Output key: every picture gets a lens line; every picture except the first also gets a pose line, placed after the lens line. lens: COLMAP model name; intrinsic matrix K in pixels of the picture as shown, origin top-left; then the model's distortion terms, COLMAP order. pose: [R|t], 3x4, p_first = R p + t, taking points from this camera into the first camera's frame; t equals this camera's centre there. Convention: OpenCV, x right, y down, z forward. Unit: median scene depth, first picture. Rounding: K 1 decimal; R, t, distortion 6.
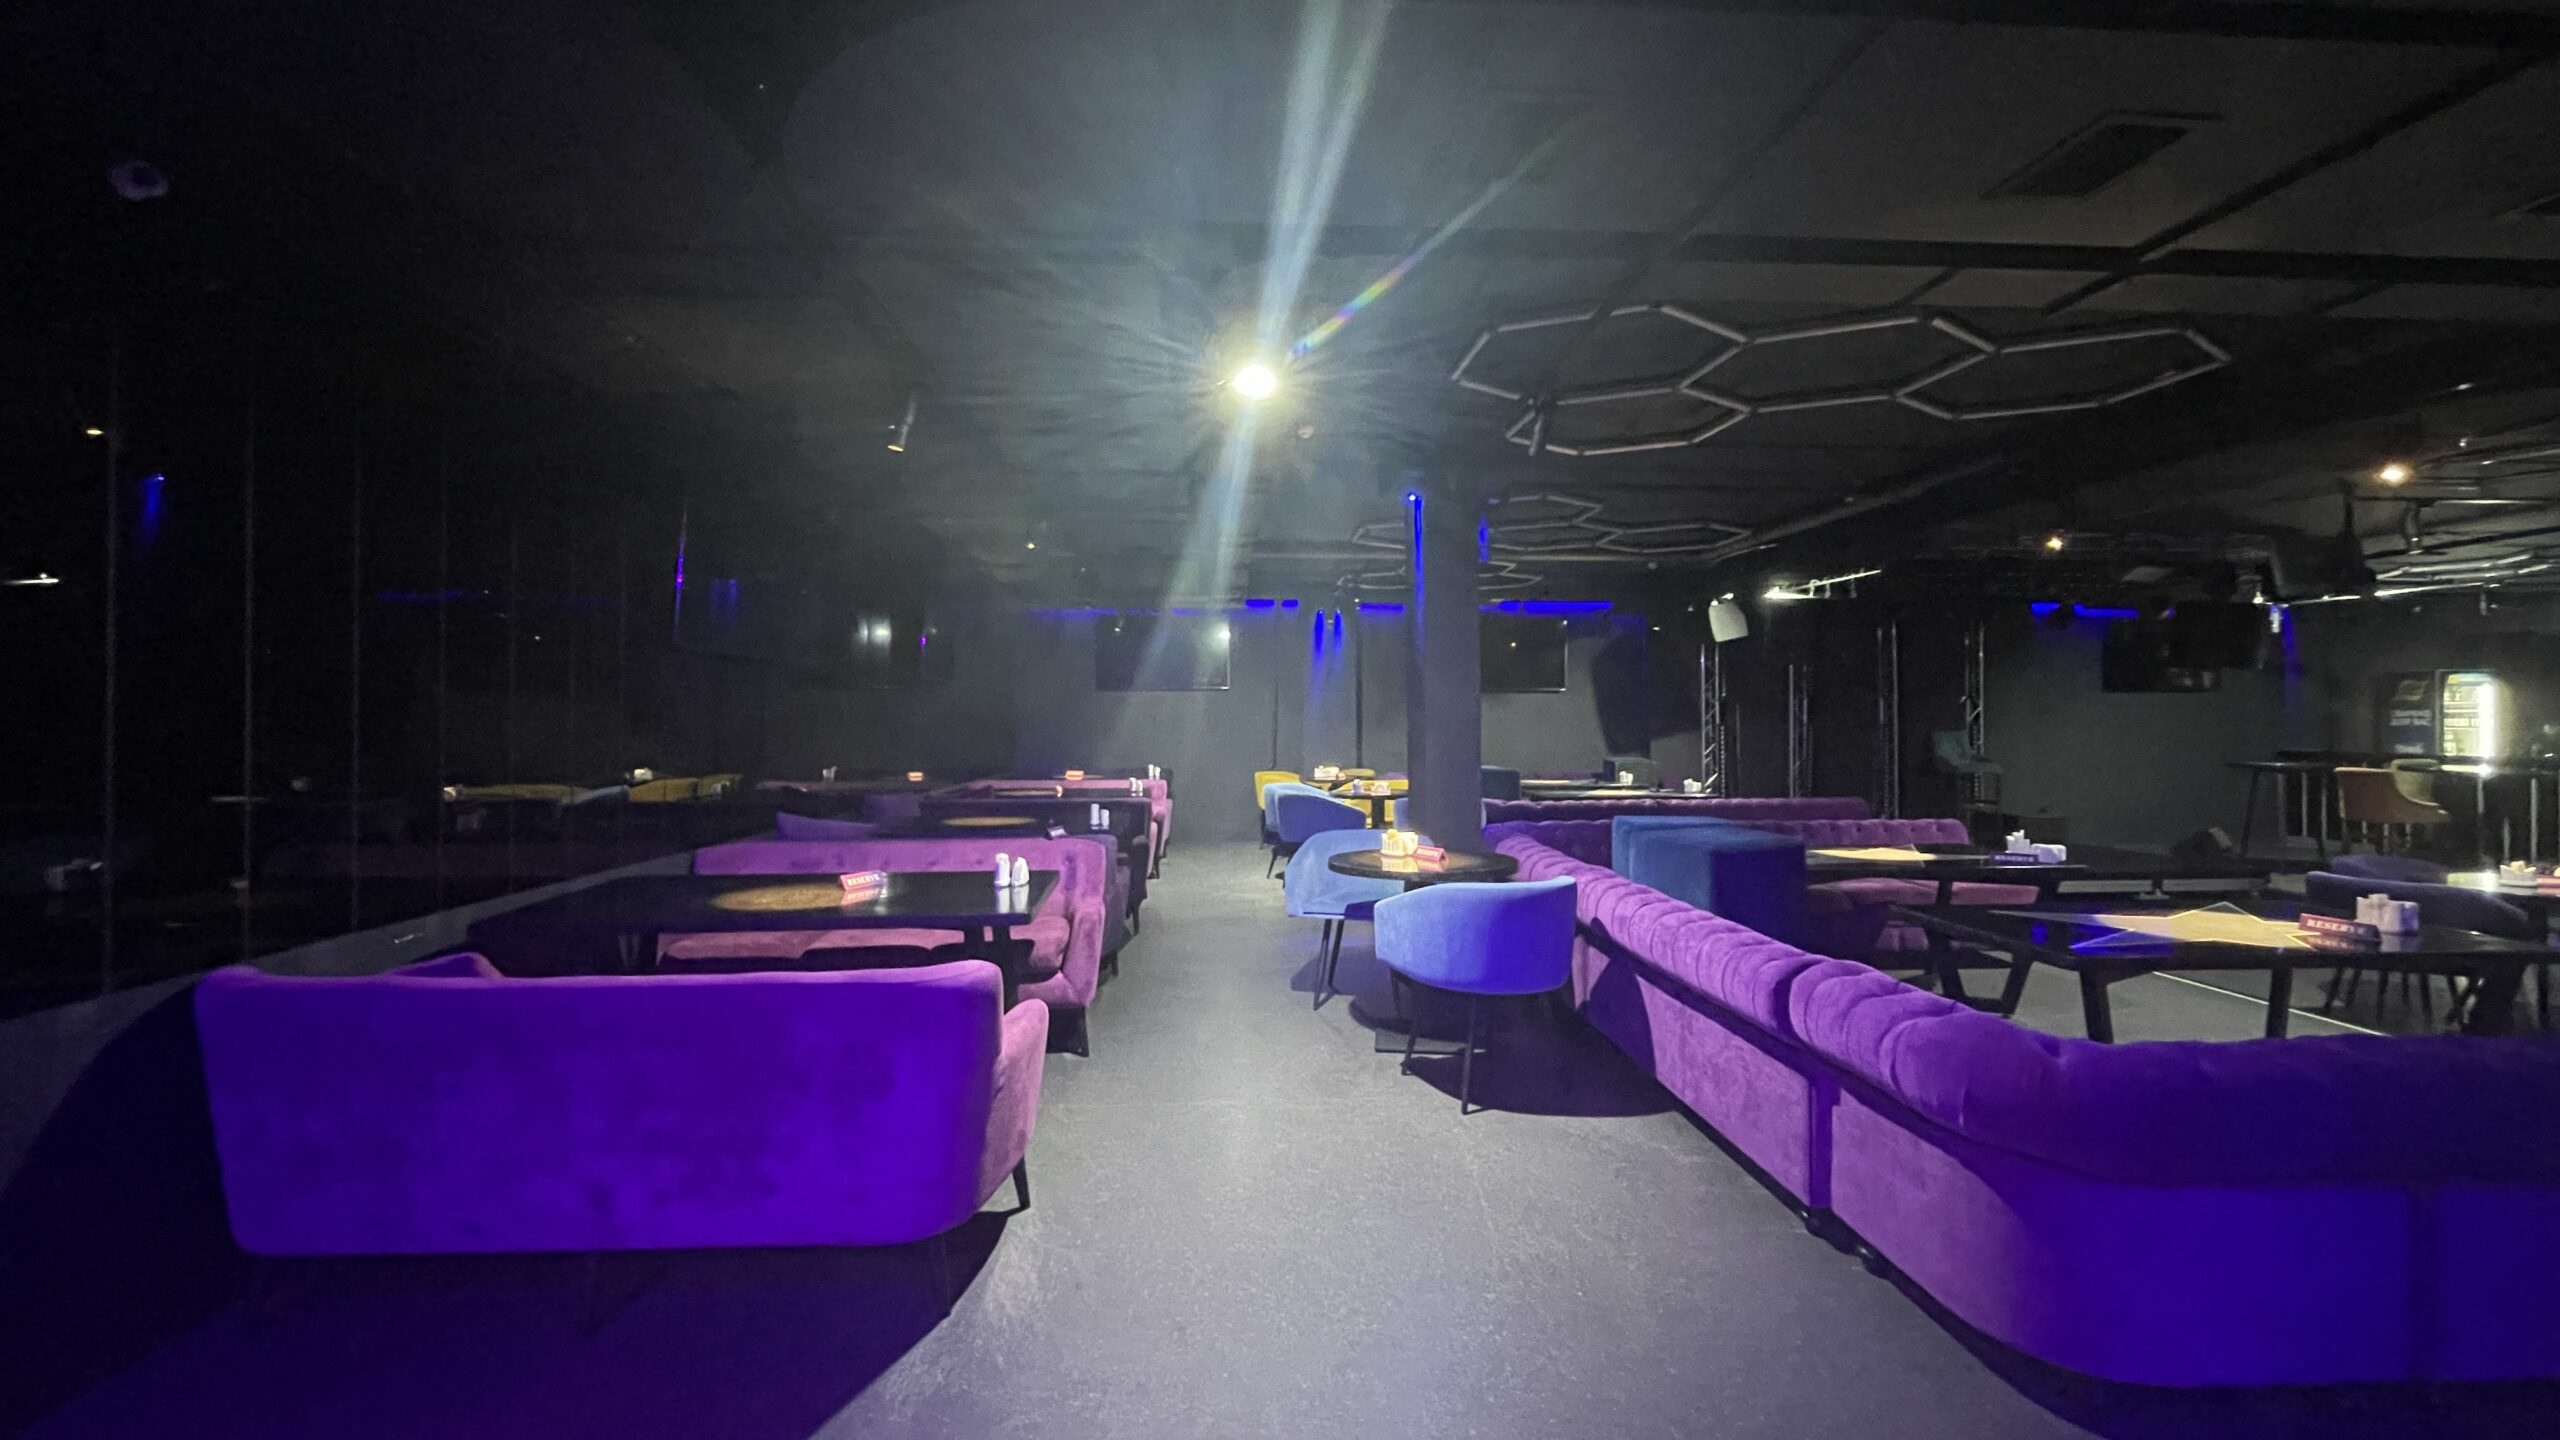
lens RADIAL K [[1043.2, 0, 1280.0], [0, 1043.2, 720.0], [0, 0, 1]] dist [-0.007519, -0.000019]
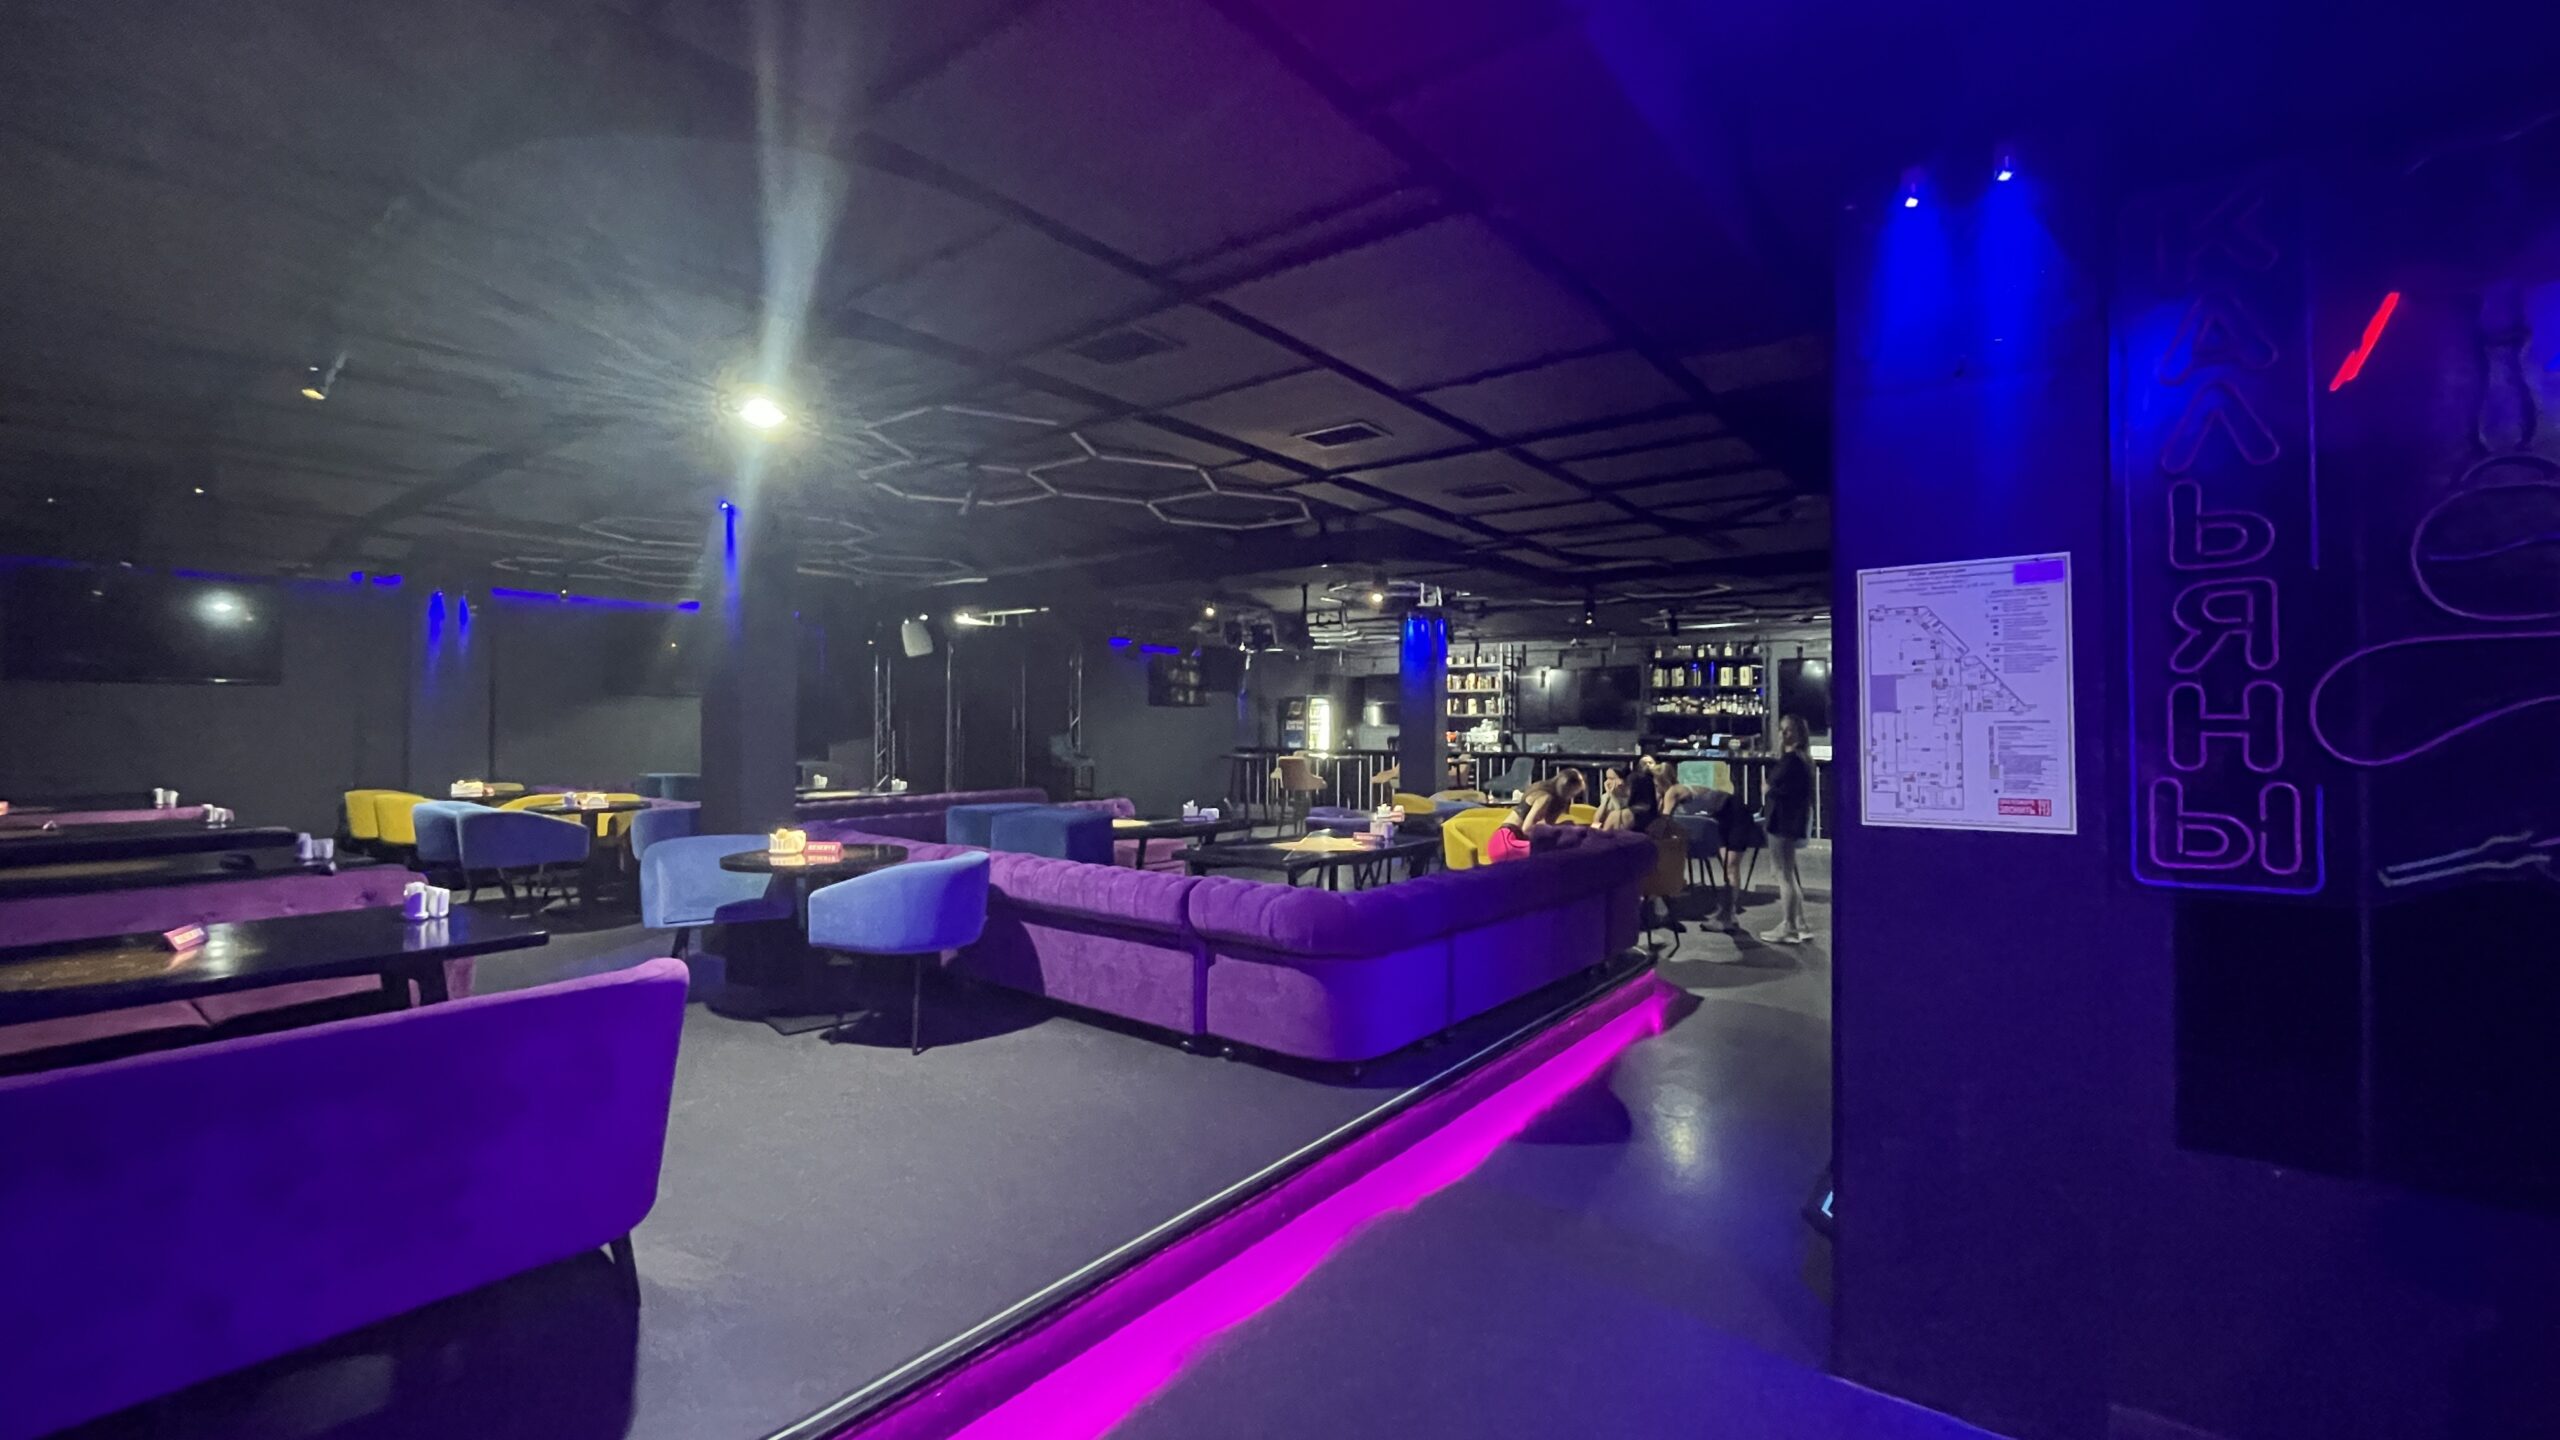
lens RADIAL K [[1043.2, 0, 1280.0], [0, 1043.2, 720.0], [0, 0, 1]] dist [-0.007519, -0.000019]
pose [[0.650461, 0.005858, 0.759517, -0.410896], [-0.002129, 0.999980, -0.005889, -0.001686], [-0.759537, 0.002213, 0.650460, -0.088746]]
